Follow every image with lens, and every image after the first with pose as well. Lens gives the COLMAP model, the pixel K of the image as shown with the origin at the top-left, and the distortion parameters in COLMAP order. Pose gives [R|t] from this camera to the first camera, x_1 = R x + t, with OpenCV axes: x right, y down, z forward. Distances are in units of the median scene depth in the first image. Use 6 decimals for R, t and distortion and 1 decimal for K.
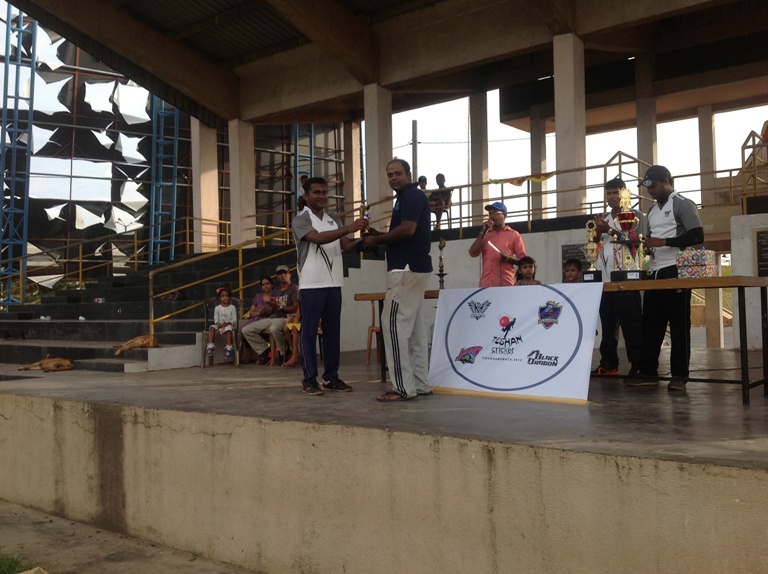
lens RADIAL K [[736.0, 0, 384.0], [0, 736.0, 288.9], [0, 0, 1]] dist [0.163934, -0.415405]
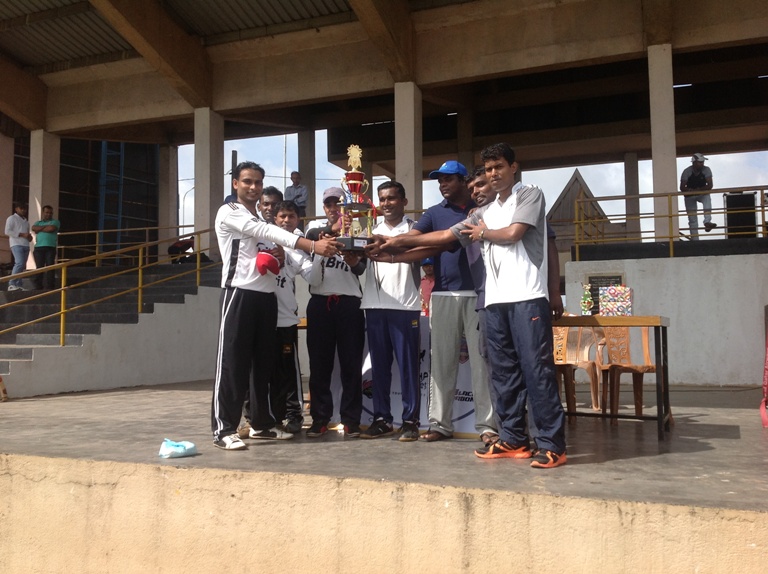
lens RADIAL K [[700.7, 0, 389.4], [0, 700.7, 308.6], [0, 0, 1]] dist [0.121551, -0.250036]
pose [[0.956386, 0.038446, 0.289565, -0.063191], [-0.032605, 0.999156, -0.024973, 0.004299], [-0.290281, 0.014442, 0.956833, 0.064802]]
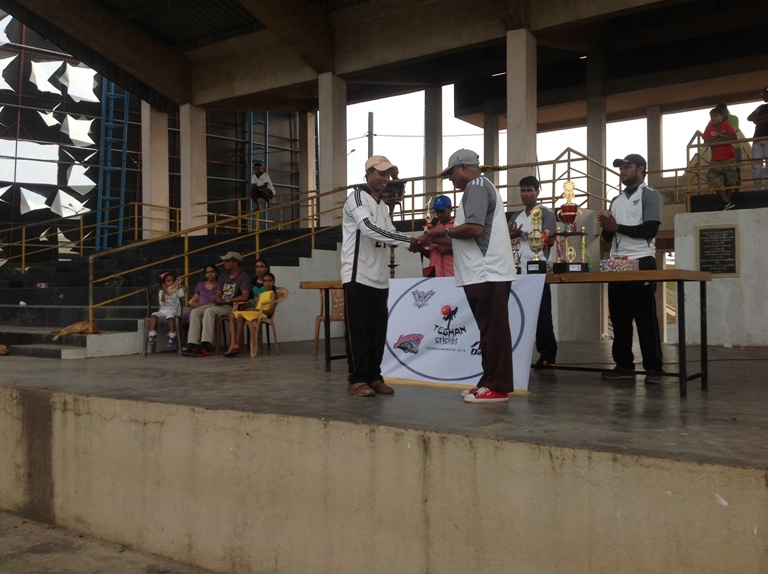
lens RADIAL K [[729.6, 0, 384.0], [0, 729.6, 287.0], [0, 0, 1]] dist [0.195446, -0.486905]
pose [[0.997967, 0.019451, 0.060699, 0.007633], [-0.019893, 0.999780, 0.006692, 0.002970], [-0.060556, -0.007885, 0.998134, 0.010107]]
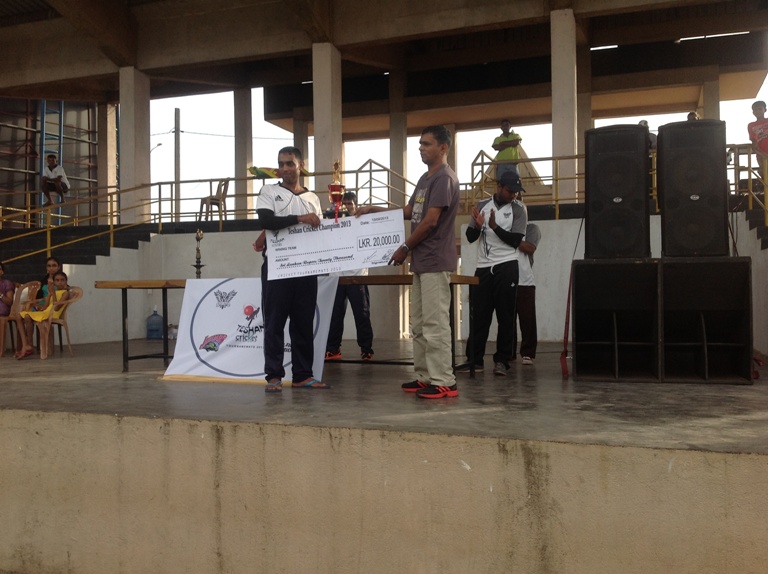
lens RADIAL K [[727.2, 0, 383.9], [0, 727.2, 290.0], [0, 0, 1]] dist [0.157592, -0.383004]
pose [[0.950251, 0.028343, 0.310193, 0.011335], [-0.030300, 0.999540, 0.001494, 0.003559], [-0.310008, -0.010818, 0.950672, -0.018627]]
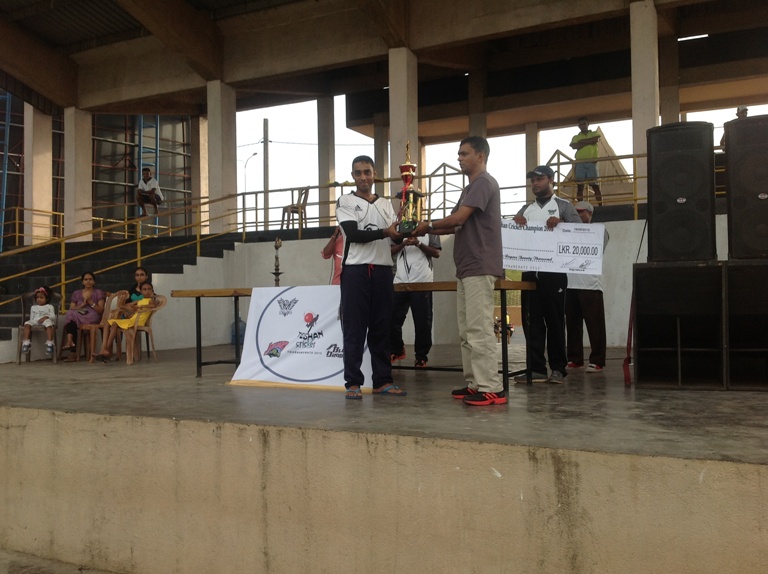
lens RADIAL K [[736.0, 0, 384.0], [0, 736.0, 288.9], [0, 0, 1]] dist [0.163934, -0.415405]
pose [[0.982249, 0.017486, 0.186763, 0.033267], [-0.017615, 0.999844, -0.000973, 0.000506], [-0.186751, -0.002334, 0.982404, -0.034681]]
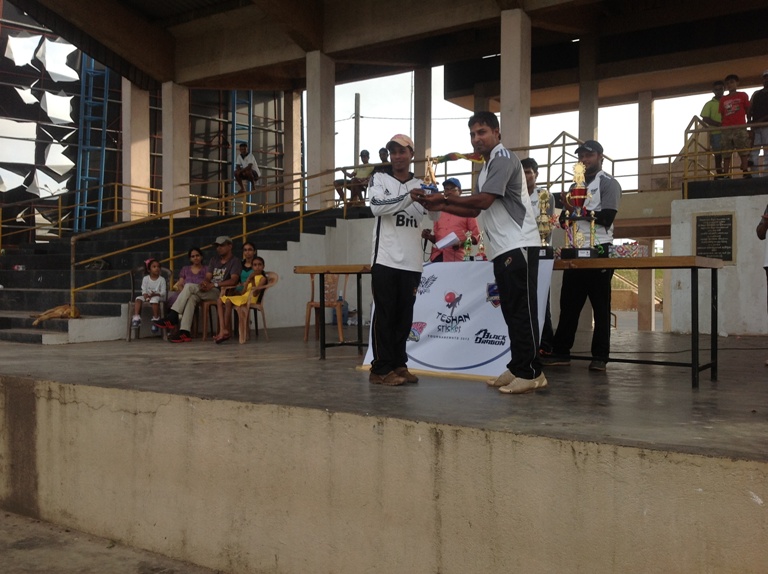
lens RADIAL K [[735.8, 0, 386.9], [0, 735.8, 288.1], [0, 0, 1]] dist [0.177370, -0.445870]
pose [[0.995684, 0.025377, 0.089273, -0.002875], [-0.027902, 0.999242, 0.027151, 0.003514], [-0.088516, -0.029524, 0.995637, 0.025593]]
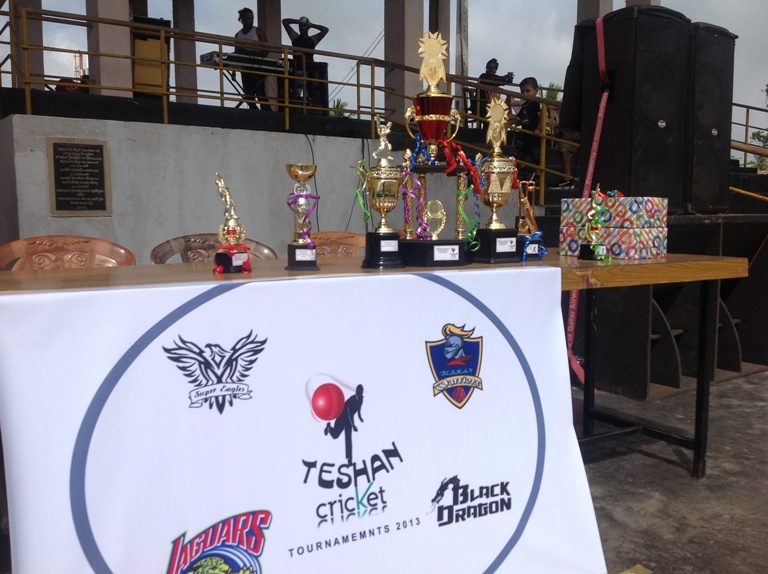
lens RADIAL K [[740.4, 0, 383.5], [0, 740.4, 302.3], [0, 0, 1]] dist [-0.002470, -0.001157]
pose [[0.307028, -0.091415, 0.947300, -0.048583], [-0.034469, 0.993655, 0.107059, -0.012946], [-0.951076, -0.065523, 0.301929, 0.426274]]
